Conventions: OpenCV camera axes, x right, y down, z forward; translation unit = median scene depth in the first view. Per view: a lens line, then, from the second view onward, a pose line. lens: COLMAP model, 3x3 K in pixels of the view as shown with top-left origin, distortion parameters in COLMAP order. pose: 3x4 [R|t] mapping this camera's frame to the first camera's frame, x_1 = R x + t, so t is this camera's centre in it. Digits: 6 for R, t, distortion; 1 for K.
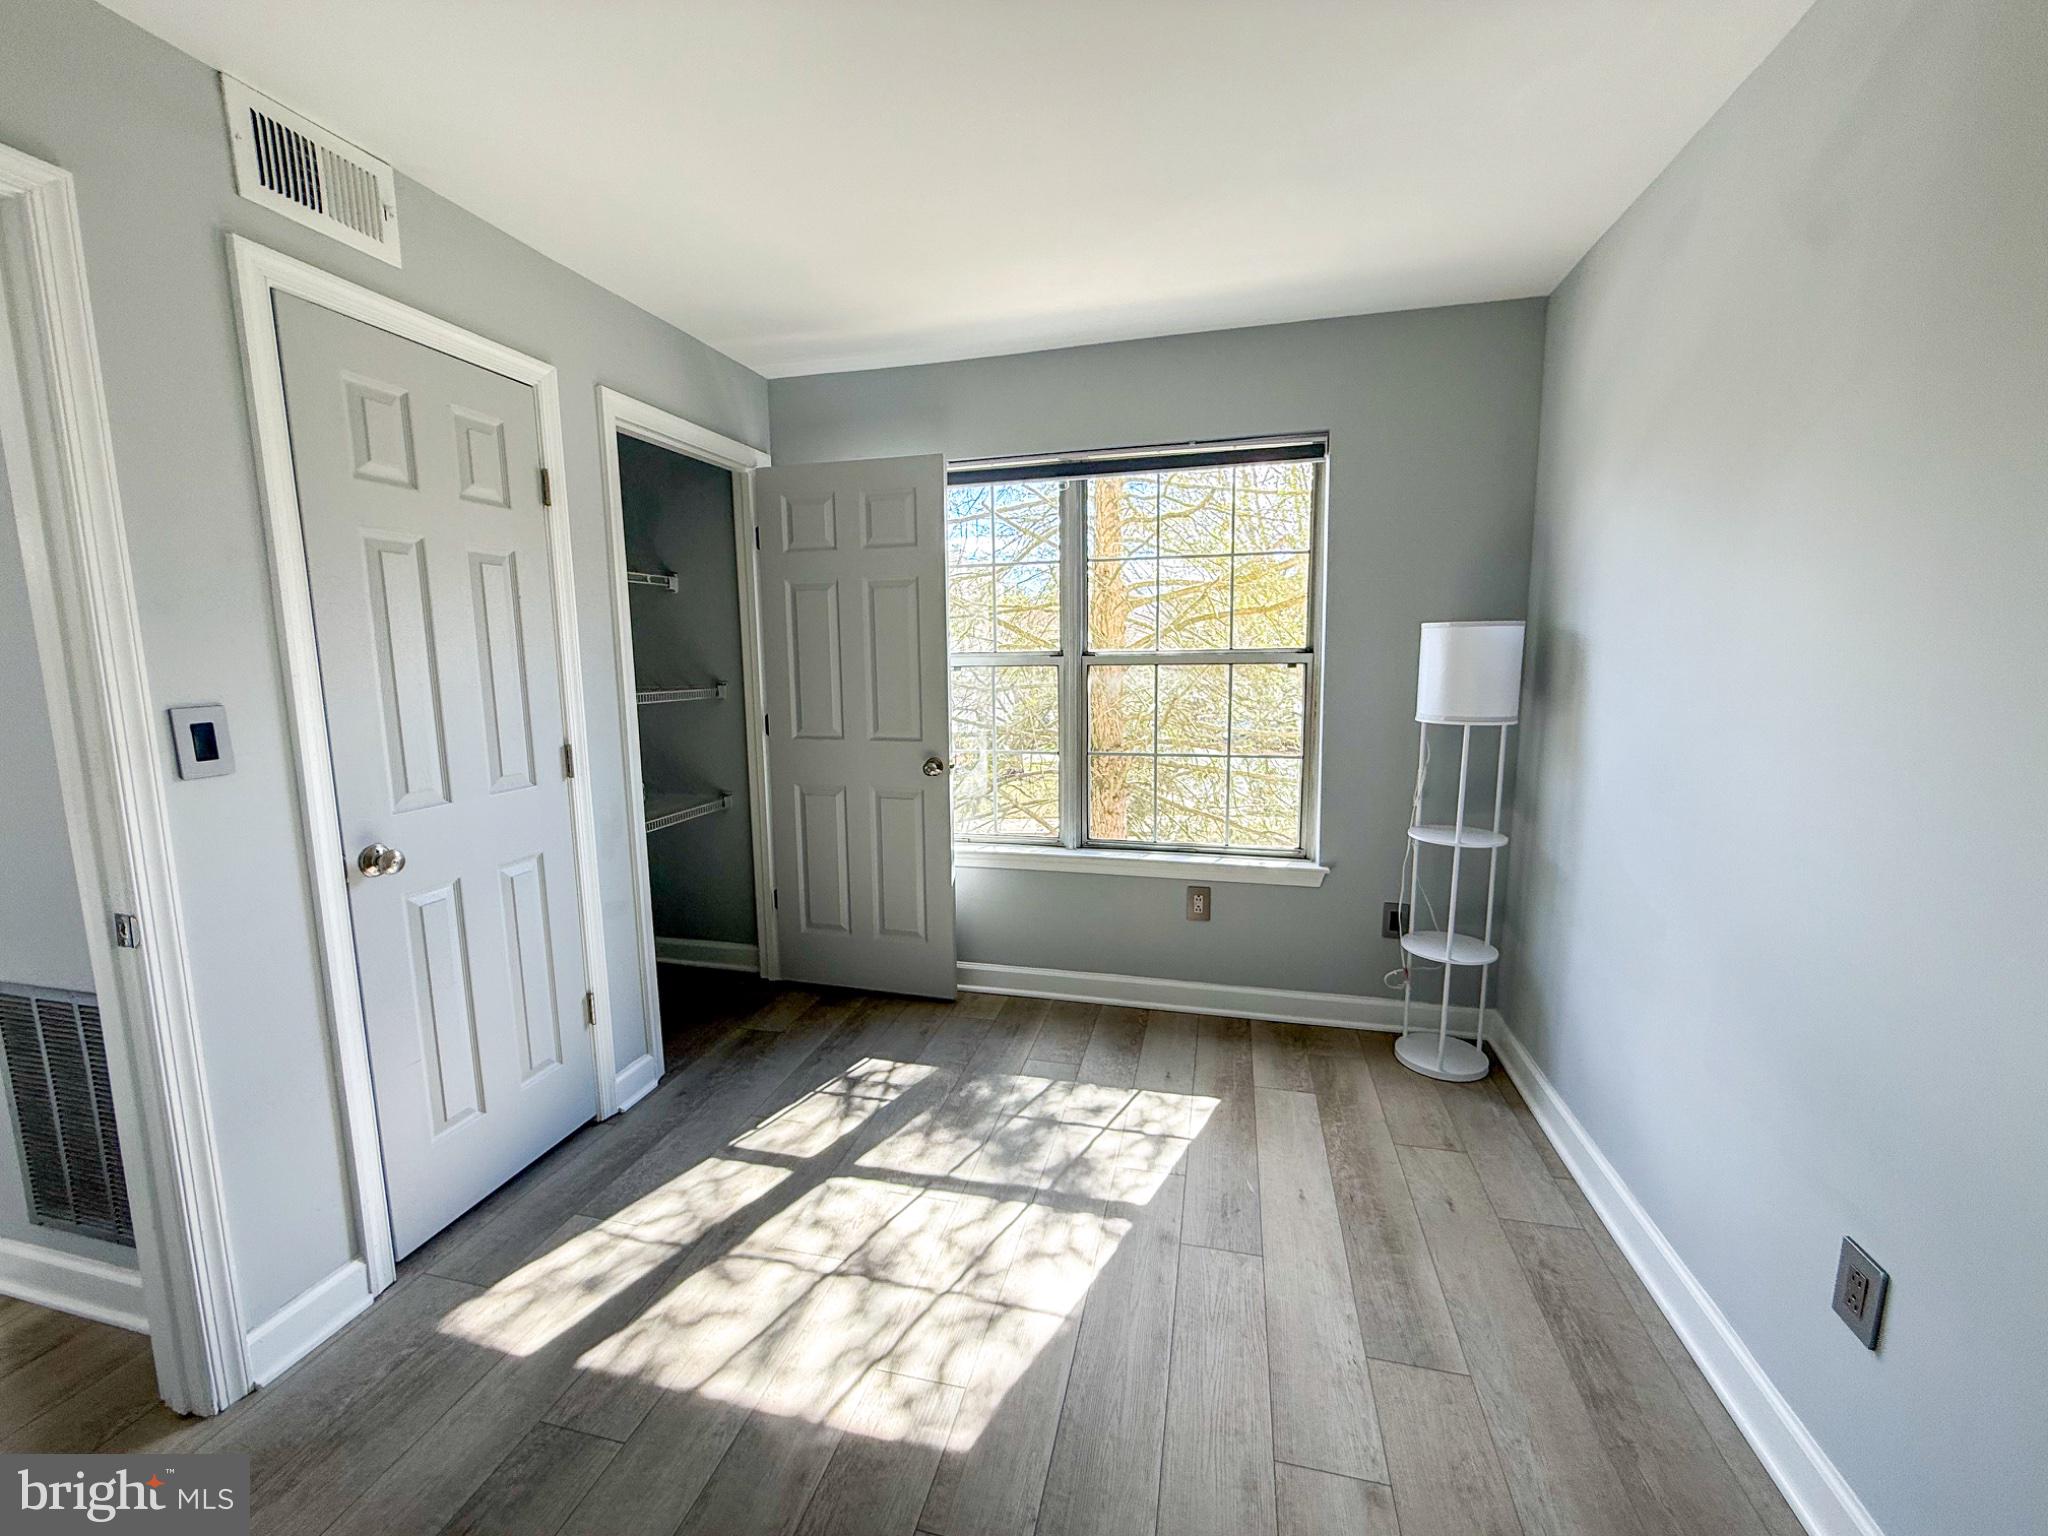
lens RADIAL K [[813.5, 0, 1025.6], [0, 813.5, 764.0], [0, 0, 1]] dist [-0.001234, 0.000231]
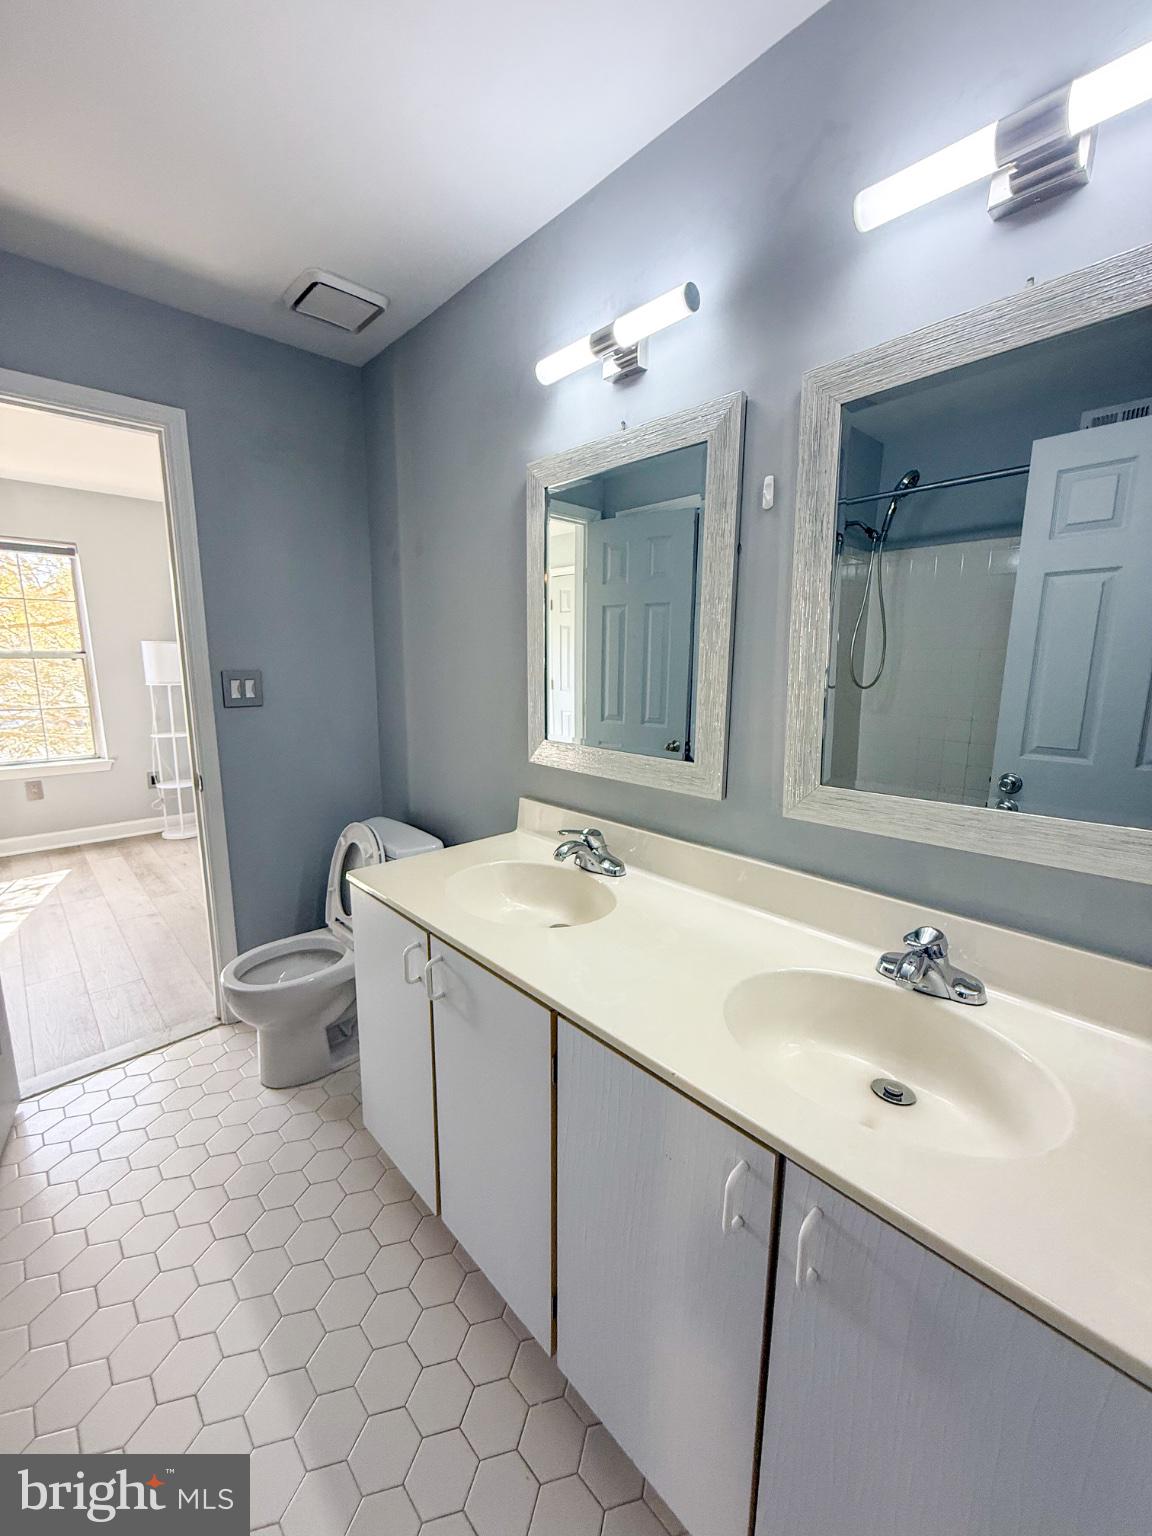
lens RADIAL K [[610.1, 0, 565.2], [0, 610.1, 768.5], [0, 0, 1]] dist [-0.001234, 0.000231]
pose [[0.543379, -0.135947, 0.828407, -0.325659], [0.096408, 0.990377, 0.099289, 0.122829], [-0.833933, 0.025913, 0.551256, -0.912865]]
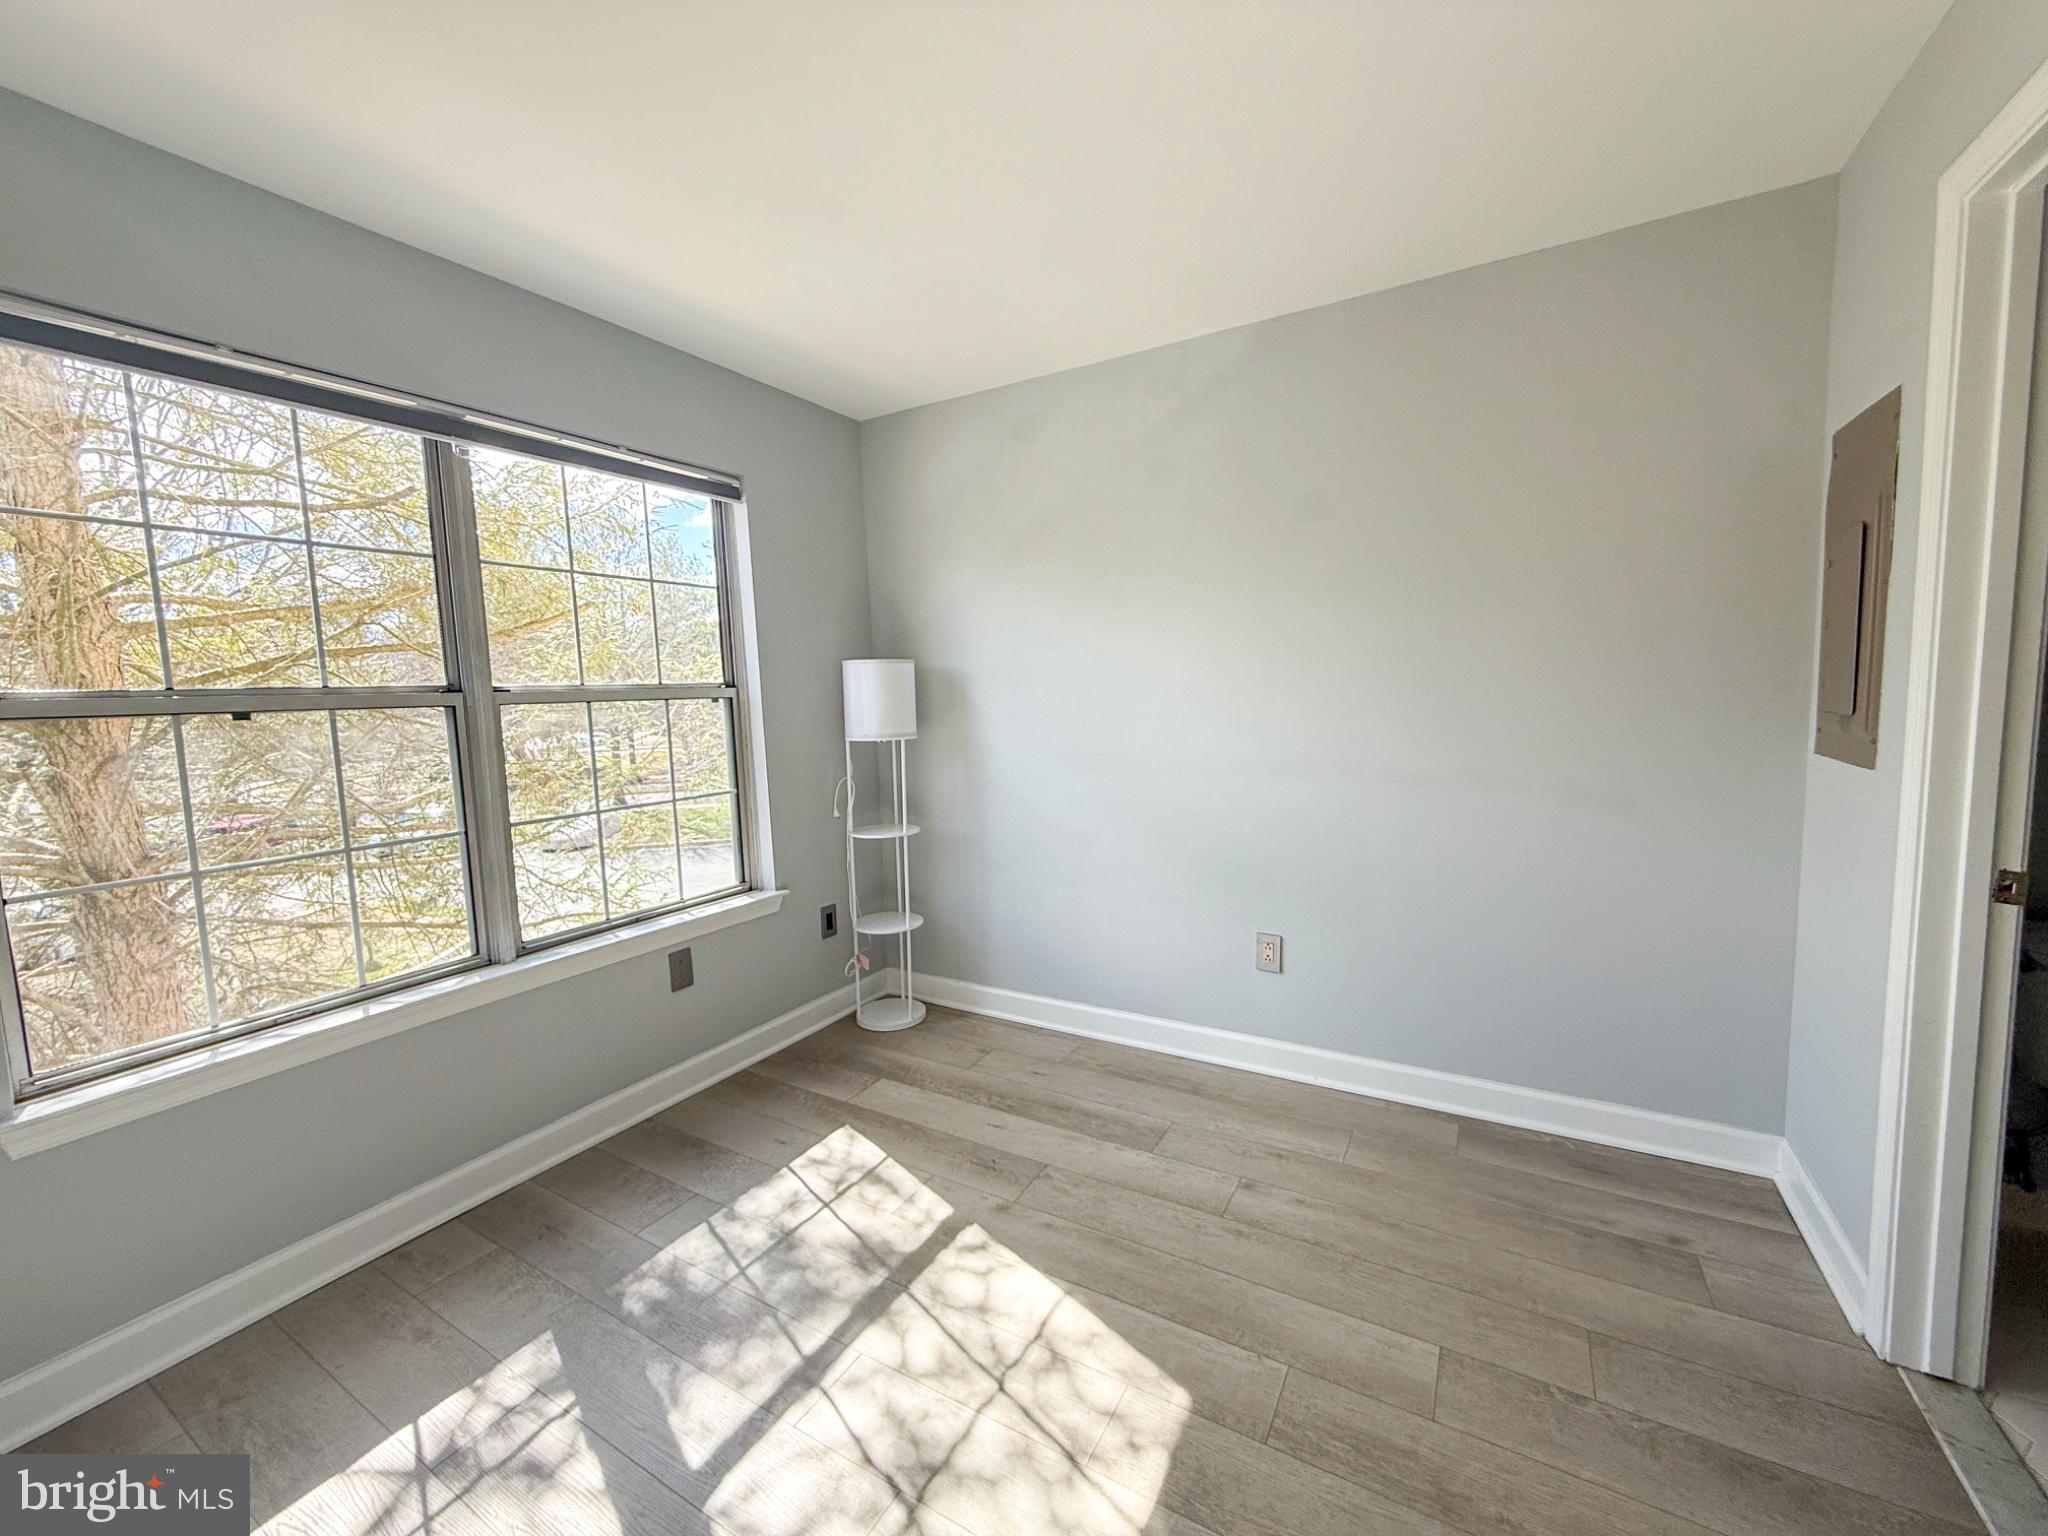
lens RADIAL K [[813.5, 0, 1015.3], [0, 813.5, 768.8], [0, 0, 1]] dist [-0.001234, 0.000231]
pose [[0.277444, -0.082773, 0.957169, -0.614414], [0.155135, 0.987067, 0.040392, -0.026689], [-0.948134, 0.137284, 0.286697, 0.452161]]
